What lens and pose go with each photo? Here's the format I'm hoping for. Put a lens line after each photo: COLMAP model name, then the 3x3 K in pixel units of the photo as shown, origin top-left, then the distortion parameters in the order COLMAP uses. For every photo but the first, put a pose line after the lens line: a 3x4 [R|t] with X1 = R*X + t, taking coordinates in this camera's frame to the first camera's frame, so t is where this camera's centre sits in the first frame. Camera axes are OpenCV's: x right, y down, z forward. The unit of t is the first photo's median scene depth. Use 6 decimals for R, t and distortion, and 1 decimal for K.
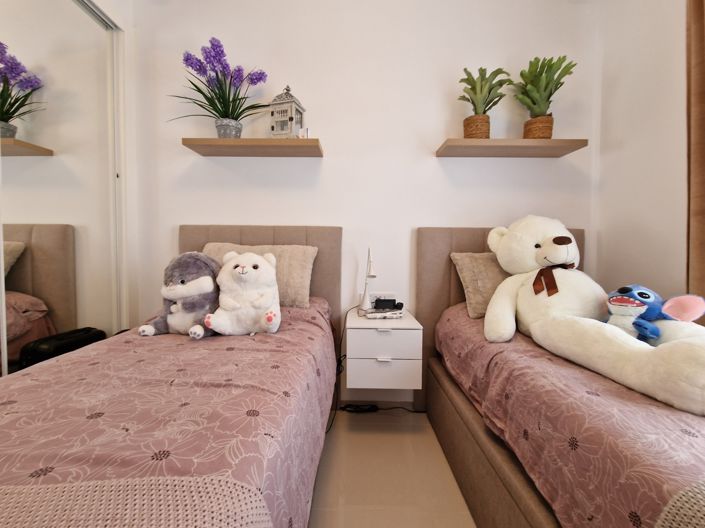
lens RADIAL K [[288.9, 0, 350.6], [0, 288.9, 263.9], [0, 0, 1]] dist [0.000282, -0.002516]
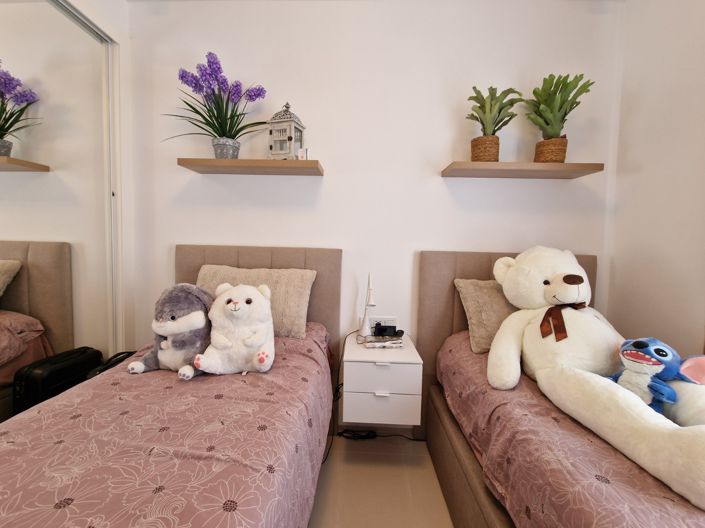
lens RADIAL K [[288.9, 0, 350.8], [0, 288.9, 263.2], [0, 0, 1]] dist [0.000282, -0.002516]
pose [[0.999684, 0.015714, -0.019601, 0.021606], [-0.015333, 0.999694, 0.019435, -0.111813], [0.019900, -0.019129, 0.999619, 0.037951]]
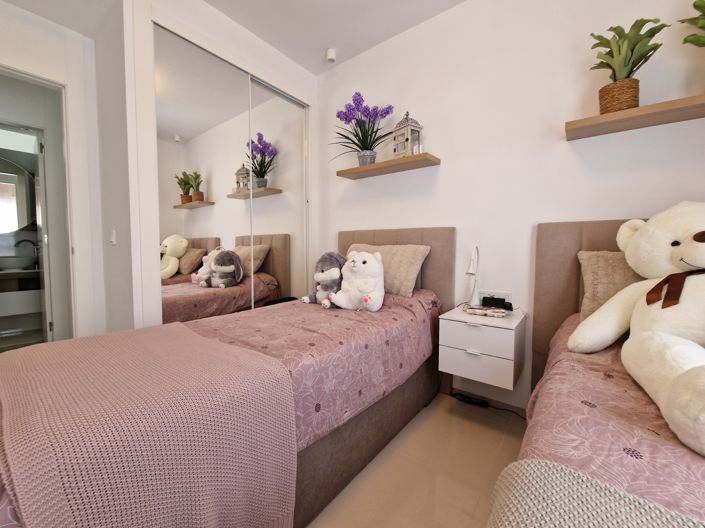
lens RADIAL K [[288.9, 0, 351.9], [0, 288.9, 264.6], [0, 0, 1]] dist [0.000282, -0.002516]
pose [[0.795381, 0.028470, -0.605440, 0.360119], [-0.017409, 0.999557, 0.024132, -0.008321], [0.605859, -0.008653, 0.795525, -0.102180]]
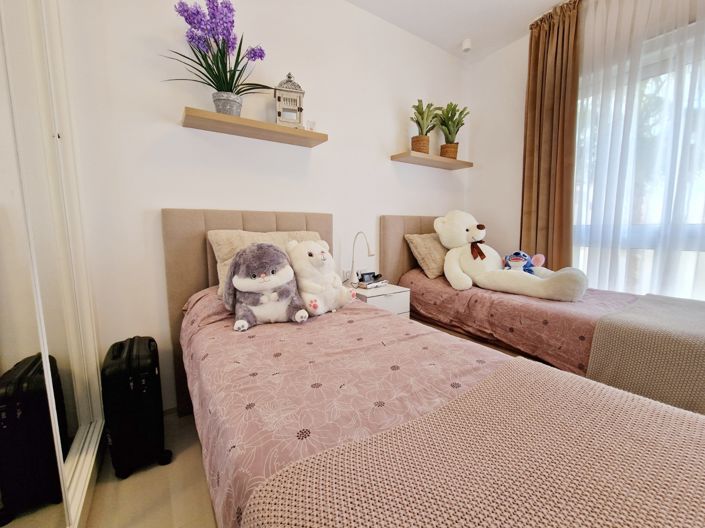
lens RADIAL K [[288.9, 0, 350.7], [0, 288.9, 264.1], [0, 0, 1]] dist [0.000282, -0.002516]
pose [[0.828351, -0.081169, 0.554298, -0.689403], [0.034977, 0.995011, 0.093435, -0.039260], [-0.559117, -0.058009, 0.827057, 0.003992]]
